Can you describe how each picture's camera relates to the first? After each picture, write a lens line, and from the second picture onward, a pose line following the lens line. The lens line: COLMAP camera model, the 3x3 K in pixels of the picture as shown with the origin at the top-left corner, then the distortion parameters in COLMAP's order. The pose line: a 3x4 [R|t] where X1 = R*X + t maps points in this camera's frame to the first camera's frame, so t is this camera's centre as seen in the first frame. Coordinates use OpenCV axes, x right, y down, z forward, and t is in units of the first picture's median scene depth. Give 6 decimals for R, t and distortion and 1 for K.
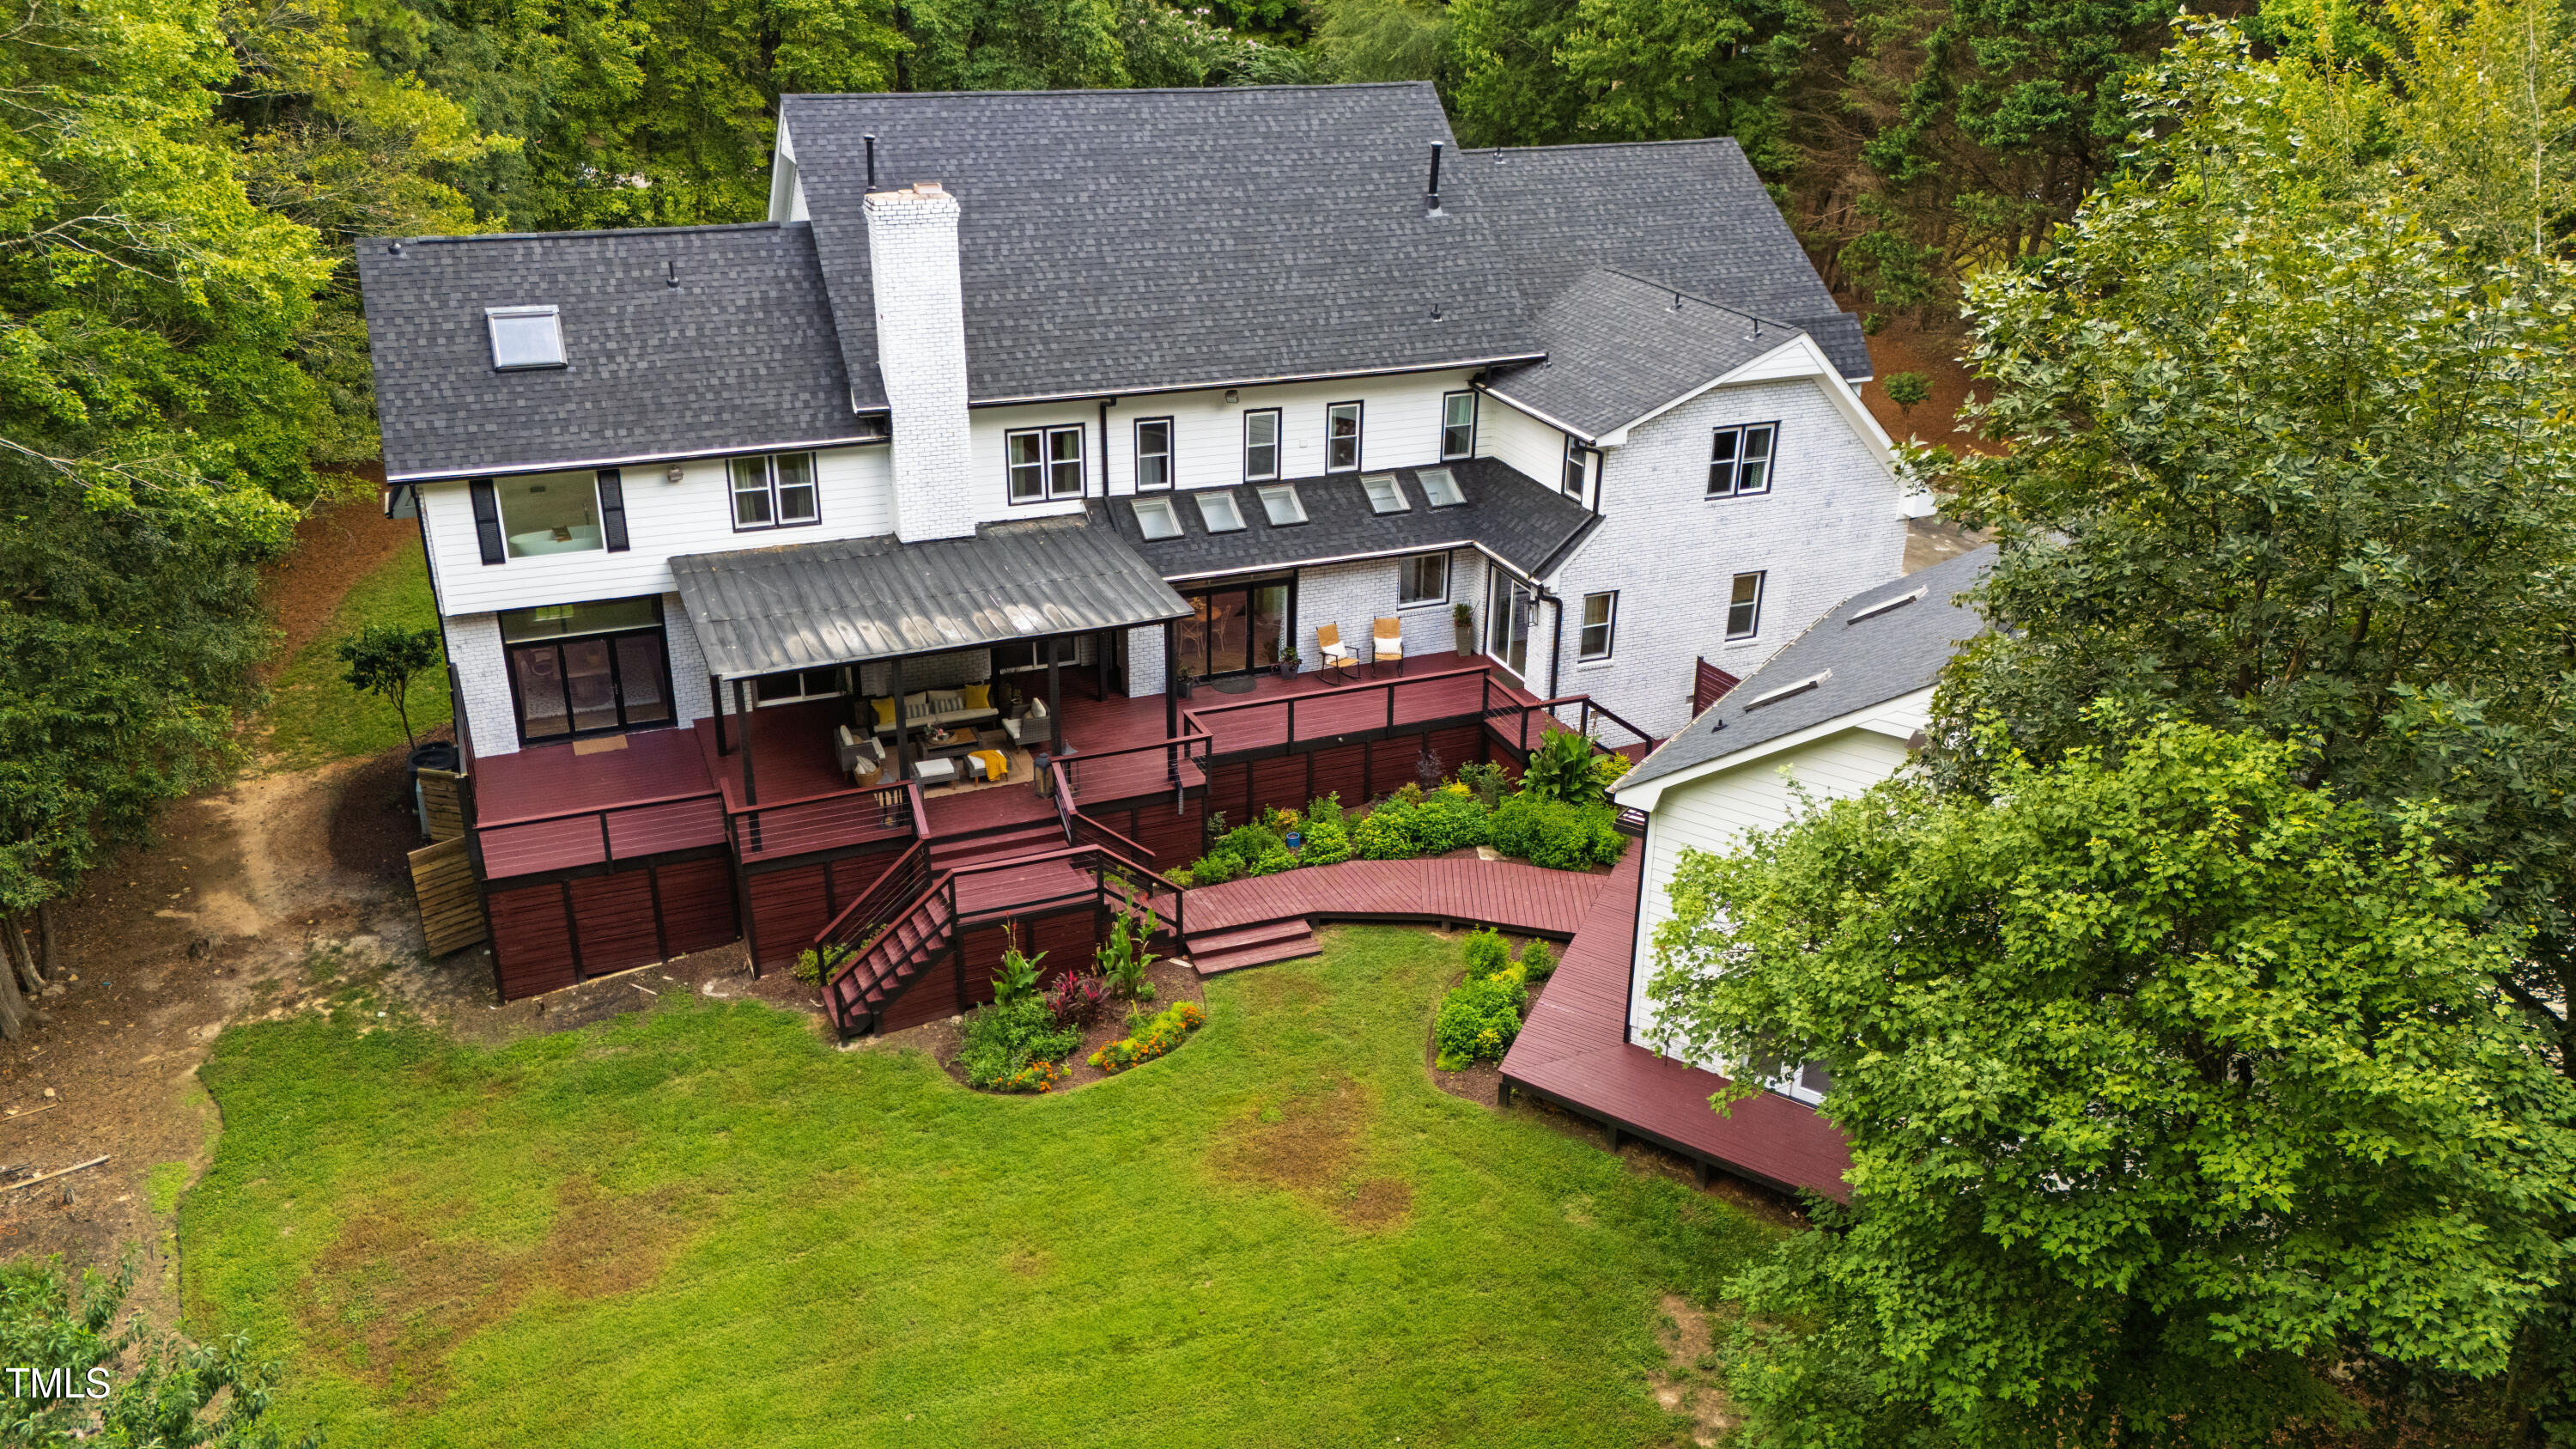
lens RADIAL K [[1890.8, 0, 1288.0], [0, 1890.8, 724.5], [0, 0, 1]] dist [0.079349, -0.074588]
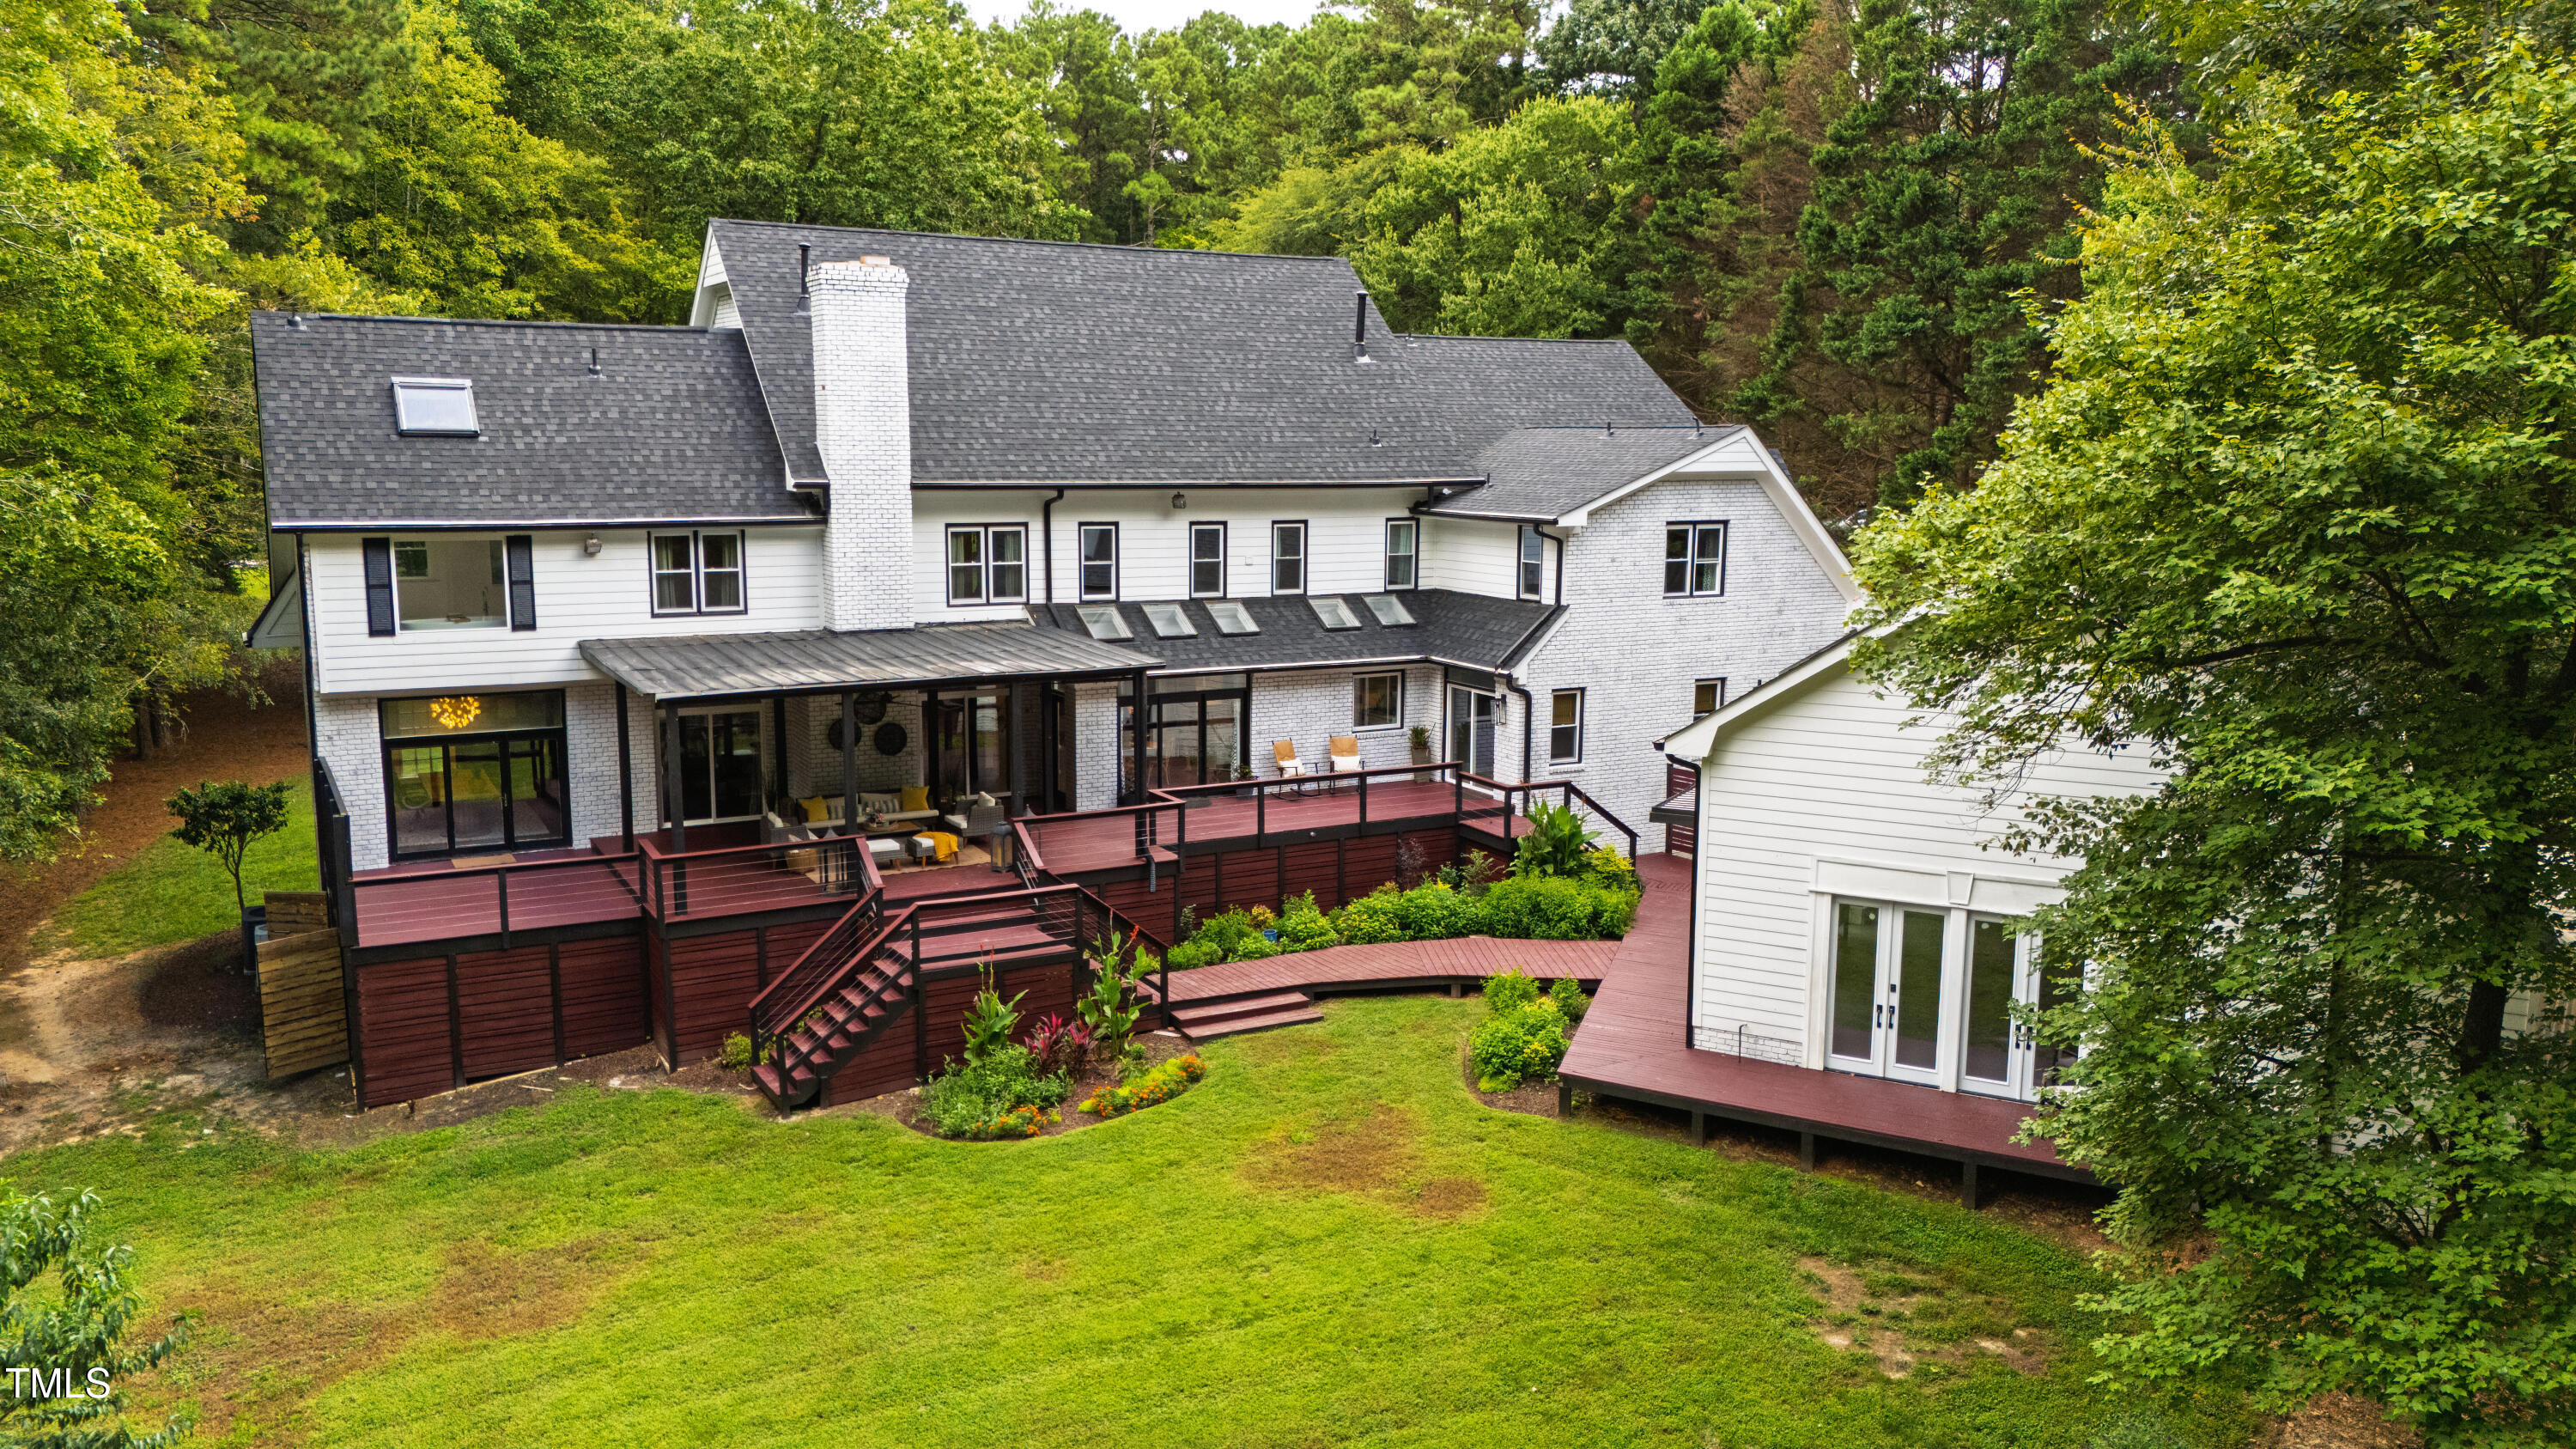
lens RADIAL K [[1890.8, 0, 1288.0], [0, 1890.8, 724.5], [0, 0, 1]] dist [0.079349, -0.074588]
pose [[0.994309, -0.024058, 0.103786, -0.085163], [0.049990, 0.965622, -0.255097, 0.206261], [-0.094081, 0.258834, 0.961329, 0.102902]]
